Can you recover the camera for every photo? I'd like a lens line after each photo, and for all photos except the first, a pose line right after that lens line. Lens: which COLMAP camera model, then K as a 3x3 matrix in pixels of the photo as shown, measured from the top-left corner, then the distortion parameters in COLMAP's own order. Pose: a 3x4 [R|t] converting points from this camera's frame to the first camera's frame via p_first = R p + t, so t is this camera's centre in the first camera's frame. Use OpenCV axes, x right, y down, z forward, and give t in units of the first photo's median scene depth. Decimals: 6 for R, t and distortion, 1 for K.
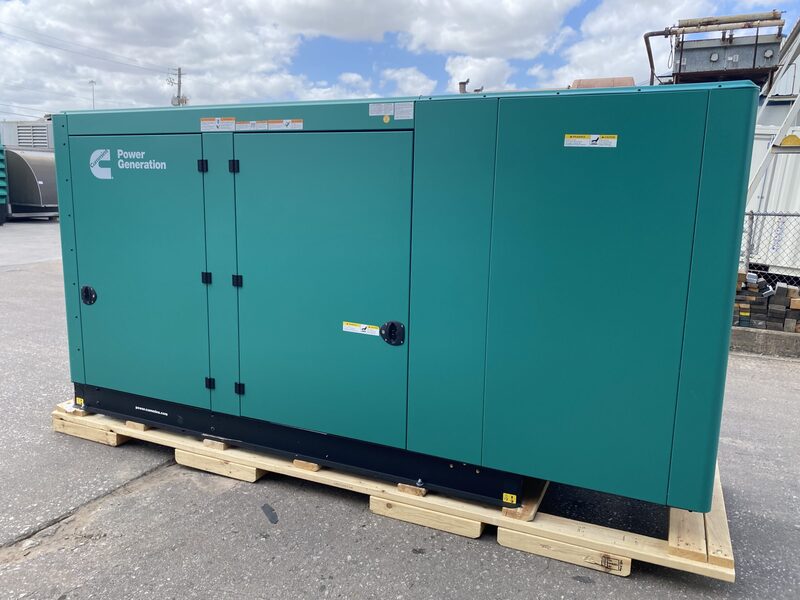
lens RADIAL K [[615.8, 0, 400.6], [0, 615.8, 299.3], [0, 0, 1]] dist [0.048462, -0.064849]
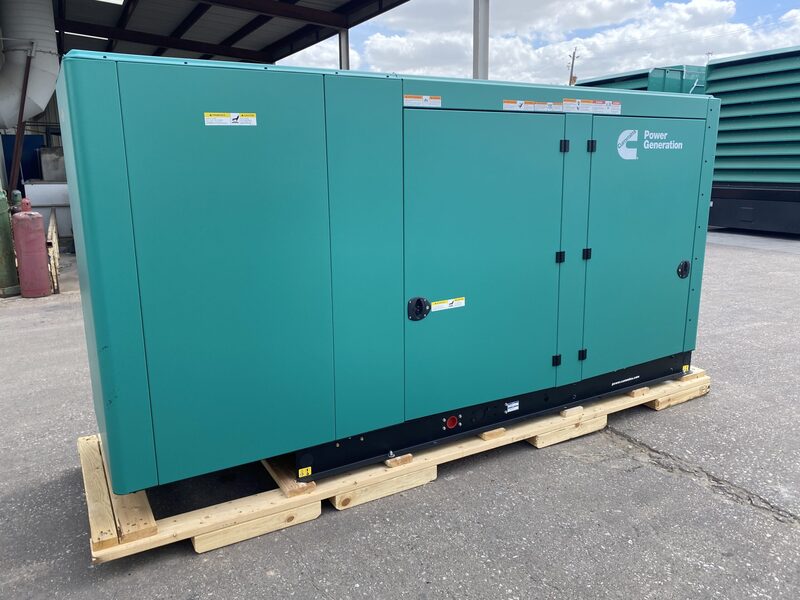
lens RADIAL K [[615.8, 0, 424.2], [0, 615.8, 312.7], [0, 0, 1]] dist [0.048462, -0.064849]
pose [[0.570170, -0.213386, 0.793330, -1.328354], [0.170562, 0.975384, 0.139770, -0.131595], [-0.803626, 0.055619, 0.592530, 0.605603]]
